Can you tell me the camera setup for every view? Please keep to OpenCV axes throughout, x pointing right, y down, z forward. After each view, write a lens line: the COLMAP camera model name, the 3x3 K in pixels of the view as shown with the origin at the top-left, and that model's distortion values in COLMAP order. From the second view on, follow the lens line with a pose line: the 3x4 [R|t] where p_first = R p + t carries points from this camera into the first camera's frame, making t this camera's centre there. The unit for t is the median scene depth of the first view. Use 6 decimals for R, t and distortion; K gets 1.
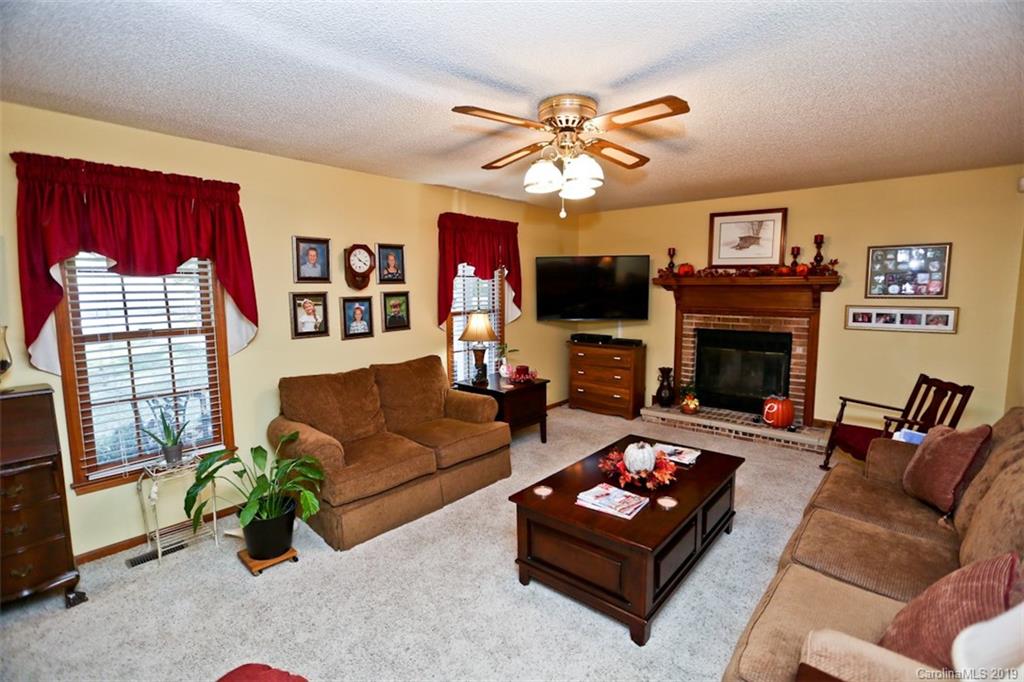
lens RADIAL K [[469.0, 0, 522.0], [0, 469.0, 341.8], [0, 0, 1]] dist [-0.022617, 0.003045]
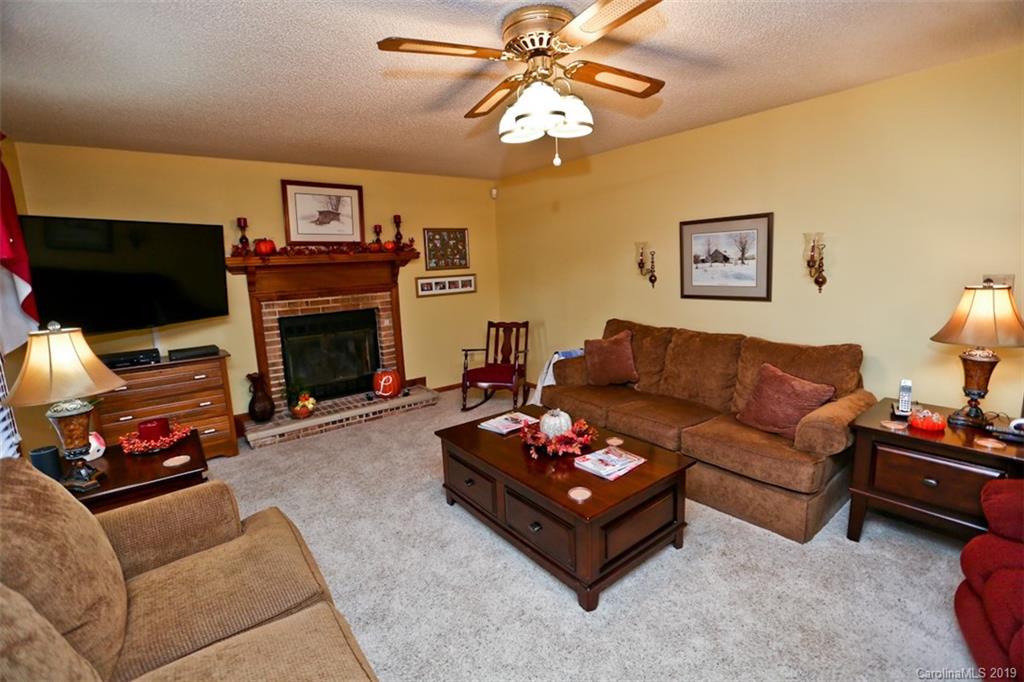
lens RADIAL K [[469.0, 0, 517.6], [0, 469.0, 336.6], [0, 0, 1]] dist [-0.022617, 0.003045]
pose [[0.209783, -0.162459, 0.964157, -0.384004], [0.154758, 0.979186, 0.131319, -0.044472], [-0.965423, 0.121663, 0.230558, 0.454032]]
